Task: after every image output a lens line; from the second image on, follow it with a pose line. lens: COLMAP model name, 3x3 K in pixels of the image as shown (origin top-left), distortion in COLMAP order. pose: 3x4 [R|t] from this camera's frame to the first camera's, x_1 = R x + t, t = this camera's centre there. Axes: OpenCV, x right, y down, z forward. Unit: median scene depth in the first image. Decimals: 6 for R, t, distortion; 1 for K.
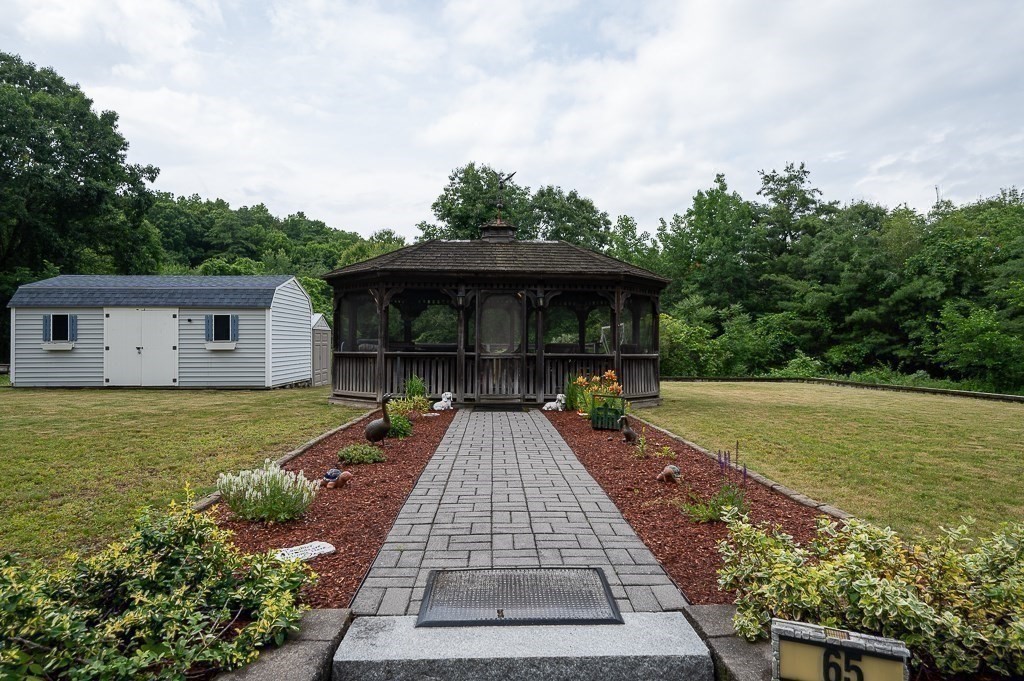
lens RADIAL K [[607.2, 0, 516.0], [0, 607.2, 340.6], [0, 0, 1]] dist [-0.000950, -0.000249]
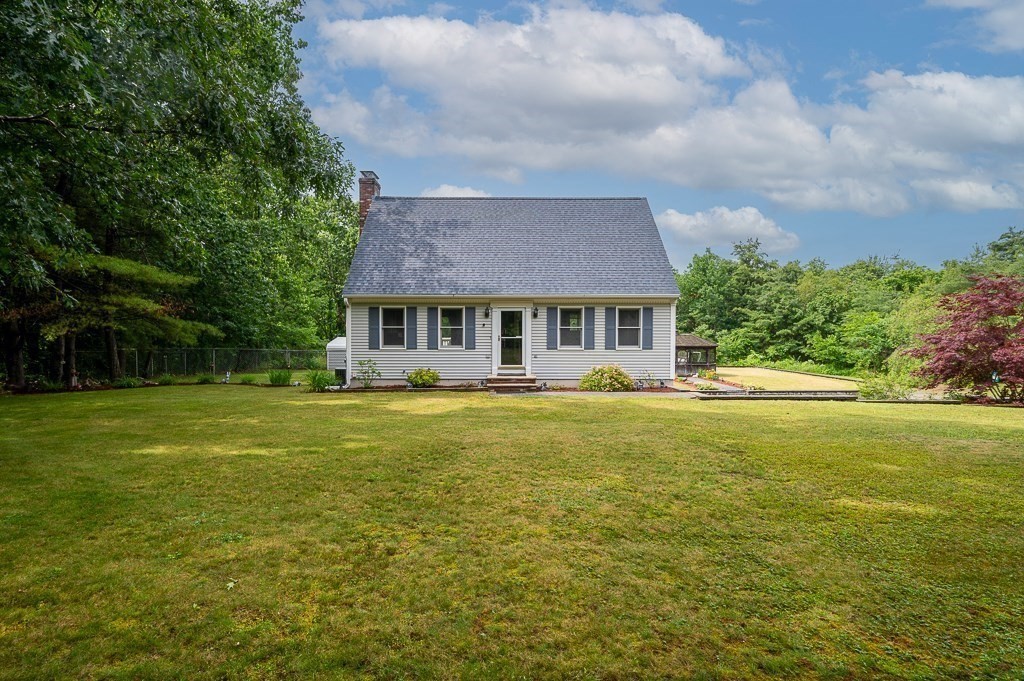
lens RADIAL K [[517.3, 0, 511.2], [0, 517.3, 340.3], [0, 0, 1]] dist [-0.002698, -0.000349]
pose [[0.999985, -0.000861, -0.005468, -0.323573], [0.001051, 0.999395, 0.034769, -0.072809], [0.005435, -0.034774, 0.999380, -0.712706]]
